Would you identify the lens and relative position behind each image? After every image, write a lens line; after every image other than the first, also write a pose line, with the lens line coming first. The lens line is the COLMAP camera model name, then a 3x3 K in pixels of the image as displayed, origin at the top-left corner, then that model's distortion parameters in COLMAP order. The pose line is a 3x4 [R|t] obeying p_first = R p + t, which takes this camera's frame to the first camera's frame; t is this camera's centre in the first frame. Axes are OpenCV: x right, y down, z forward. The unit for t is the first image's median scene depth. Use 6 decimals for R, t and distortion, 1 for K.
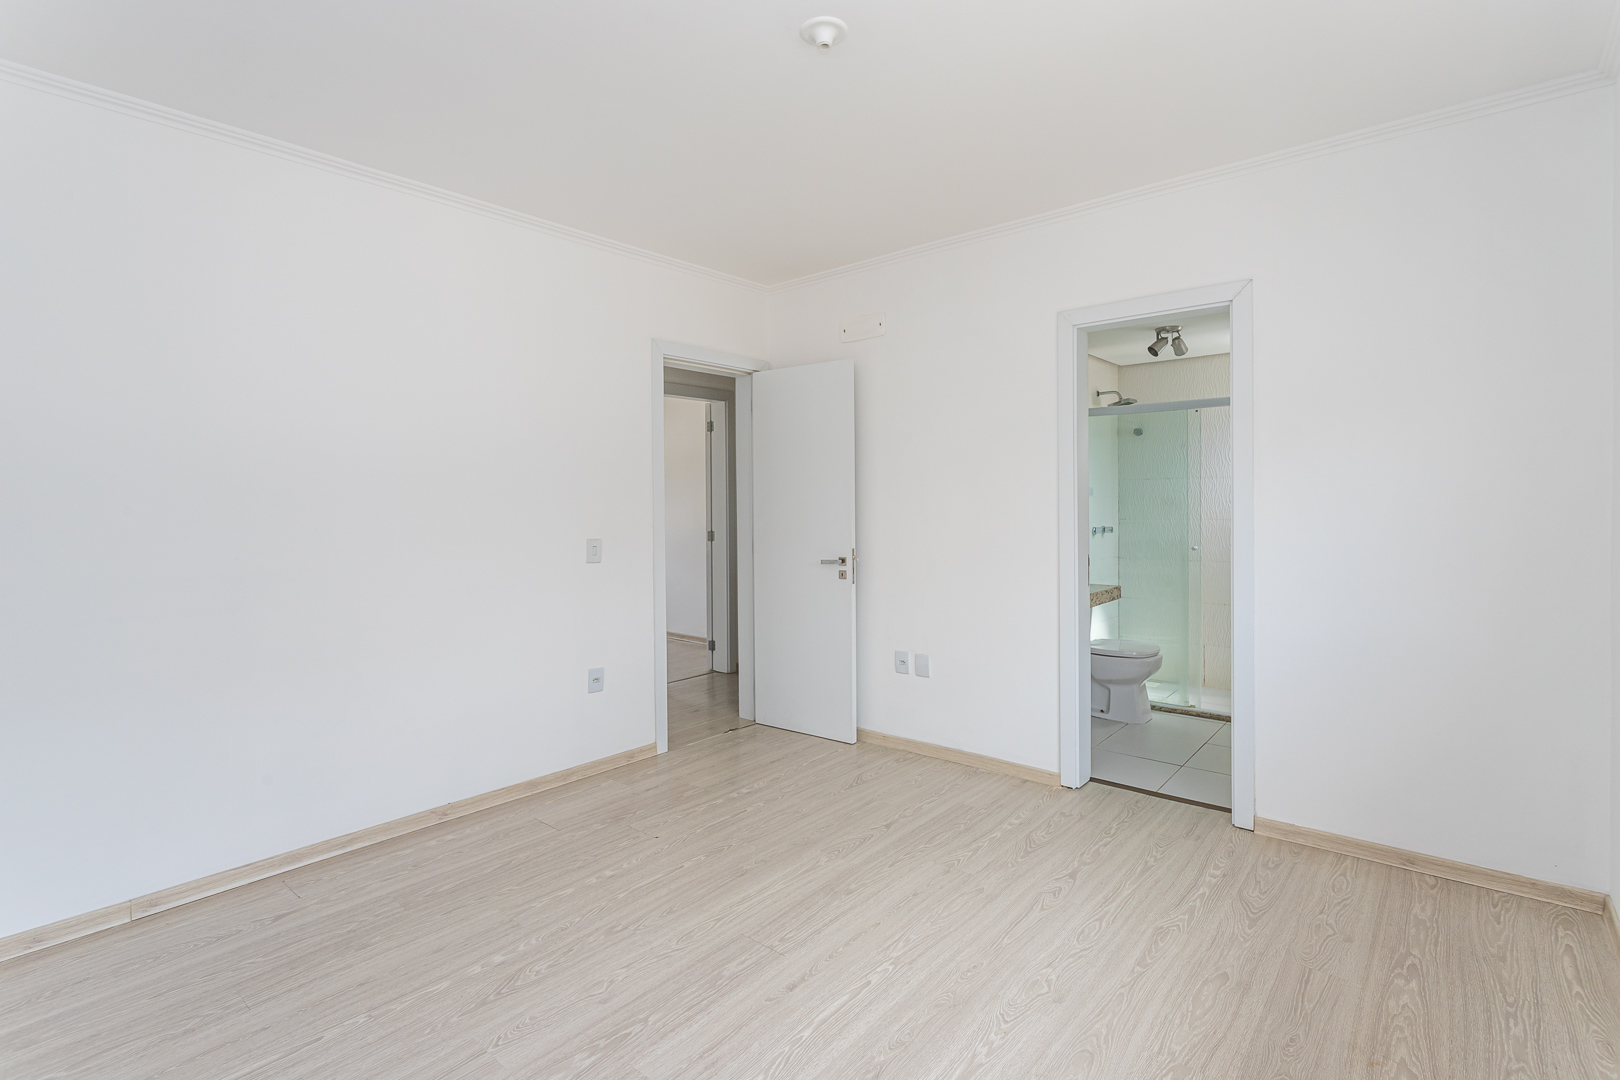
lens RADIAL K [[764.8, 0, 817.6], [0, 764.8, 509.2], [0, 0, 1]] dist [-0.000806, 0.000271]
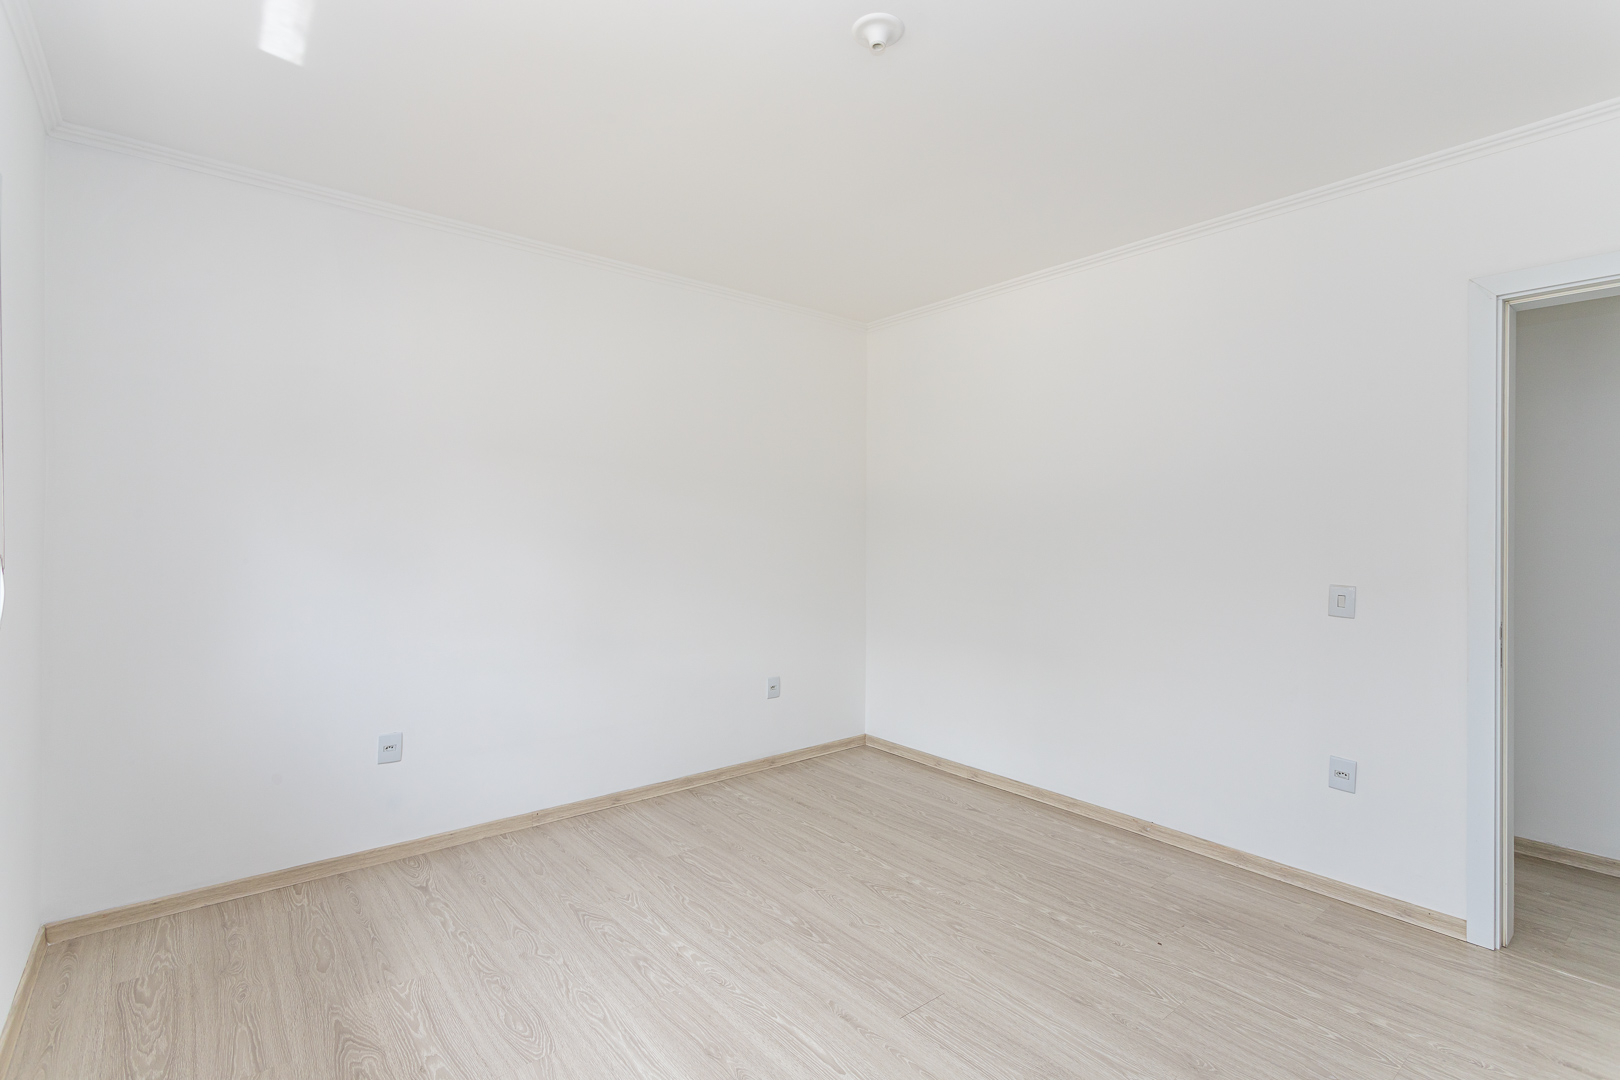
lens RADIAL K [[748.2, 0, 810.5], [0, 748.2, 526.6], [0, 0, 1]] dist [0.001770, 0.000148]
pose [[-0.173202, 0.001330, -0.984885, 0.716563], [-0.014290, 0.999890, 0.003863, -0.018729], [0.984783, 0.014743, -0.173164, 0.845049]]
